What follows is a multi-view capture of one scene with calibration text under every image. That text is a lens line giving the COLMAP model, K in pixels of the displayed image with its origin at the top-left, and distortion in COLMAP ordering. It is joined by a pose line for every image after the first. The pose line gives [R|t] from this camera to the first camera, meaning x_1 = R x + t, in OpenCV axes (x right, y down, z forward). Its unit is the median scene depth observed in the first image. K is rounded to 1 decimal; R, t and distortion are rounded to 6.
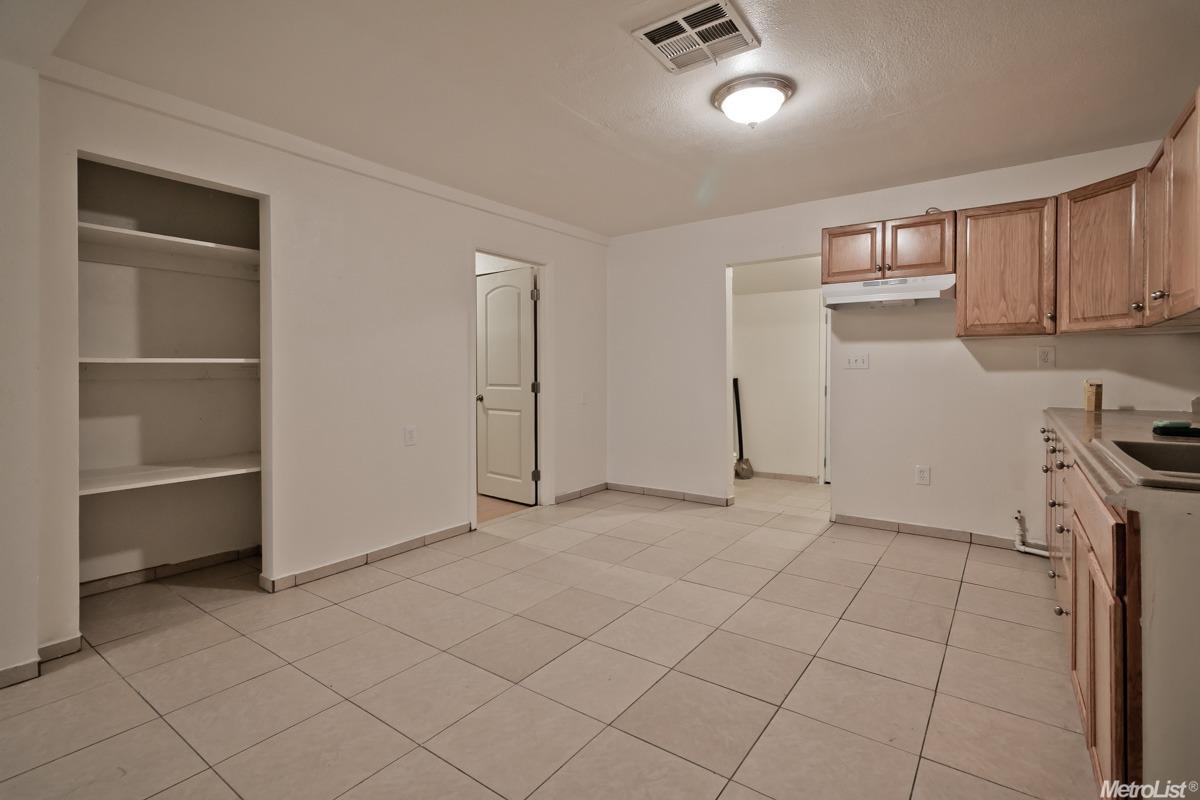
lens RADIAL K [[561.8, 0, 603.2], [0, 561.8, 371.4], [0, 0, 1]] dist [-0.002450, -0.000379]
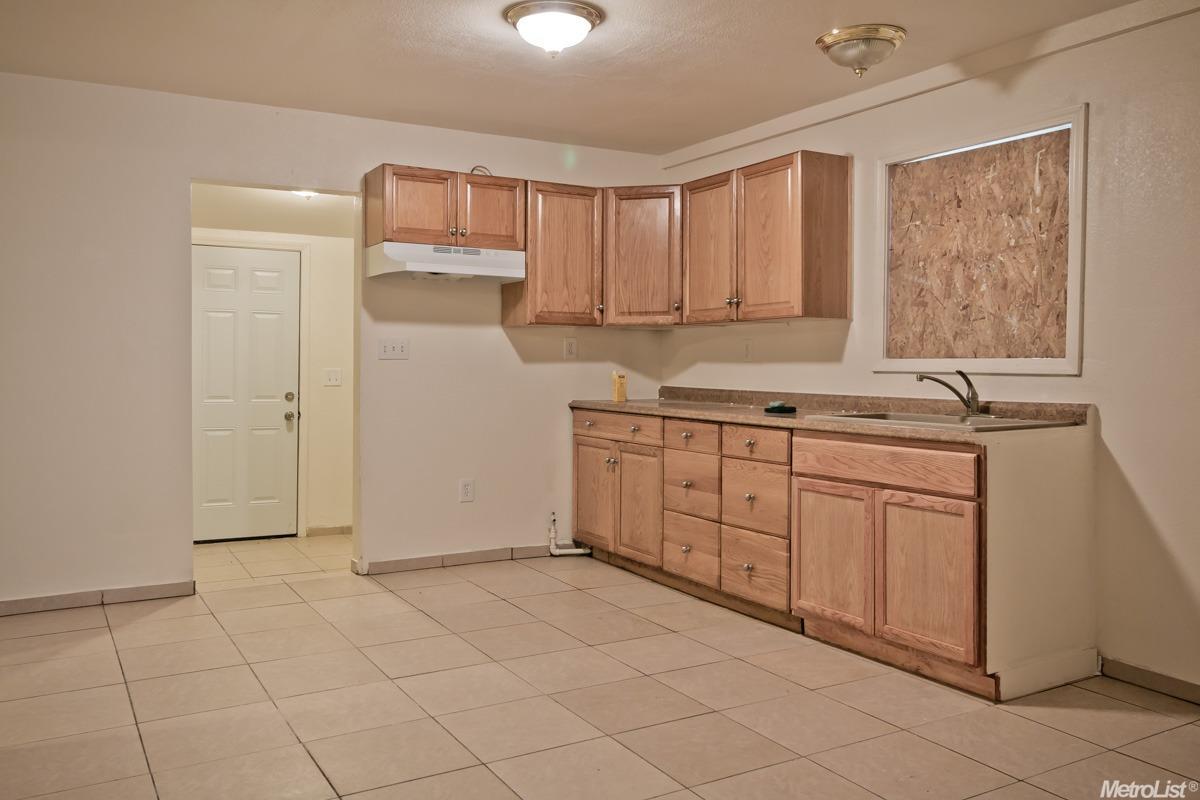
lens RADIAL K [[968.9, 0, 595.5], [0, 968.9, 365.9], [0, 0, 1]] dist [0.002609, 0.000283]
pose [[0.406237, -0.001309, 0.913767, -0.762911], [-0.001535, 0.999997, 0.002115, 0.000854], [-0.913767, -0.002261, 0.406233, 0.305097]]
